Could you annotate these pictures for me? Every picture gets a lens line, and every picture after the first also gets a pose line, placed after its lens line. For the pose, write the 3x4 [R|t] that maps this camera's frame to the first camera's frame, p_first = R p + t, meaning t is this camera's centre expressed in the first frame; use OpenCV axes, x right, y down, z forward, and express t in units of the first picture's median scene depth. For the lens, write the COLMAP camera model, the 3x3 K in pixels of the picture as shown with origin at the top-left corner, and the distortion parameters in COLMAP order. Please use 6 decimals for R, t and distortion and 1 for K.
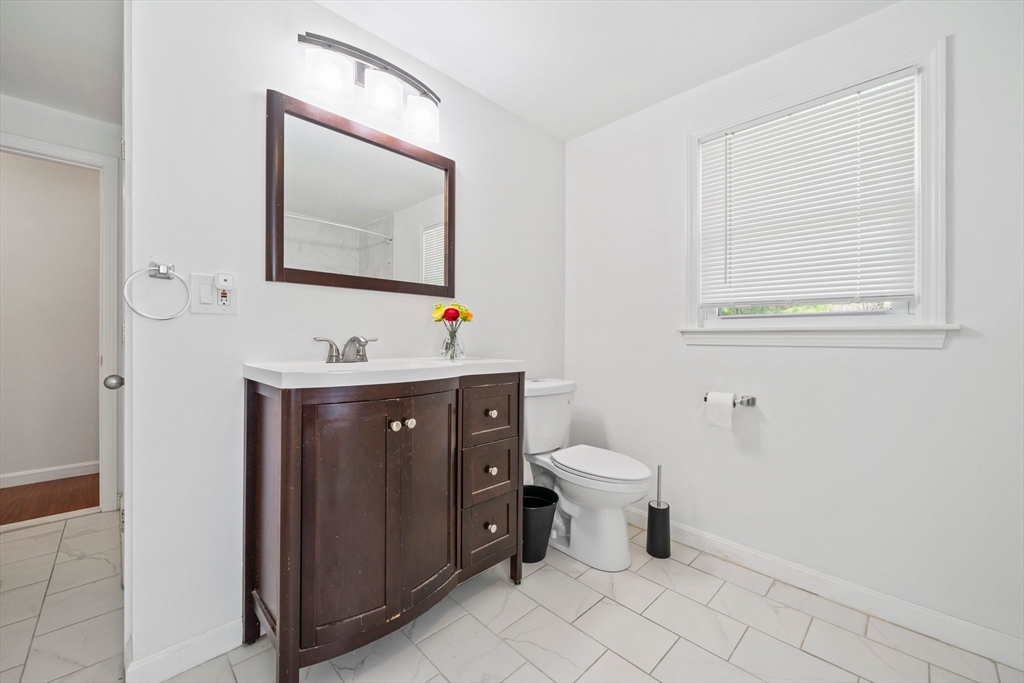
lens RADIAL K [[403.5, 0, 510.5], [0, 403.5, 338.1], [0, 0, 1]] dist [-0.000889, -0.000224]
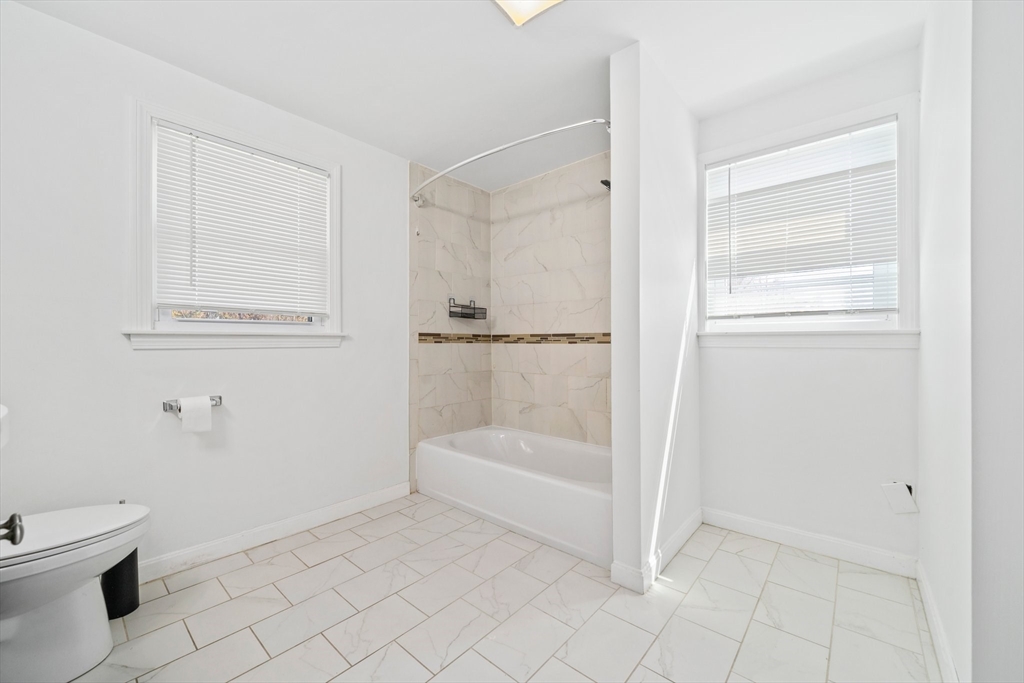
lens RADIAL K [[403.5, 0, 510.3], [0, 403.5, 343.3], [0, 0, 1]] dist [-0.000889, -0.000224]
pose [[-0.075866, -0.006867, 0.997094, -0.520237], [0.005211, 0.999960, 0.007283, 0.001259], [-0.997104, 0.005749, -0.075827, 0.311724]]
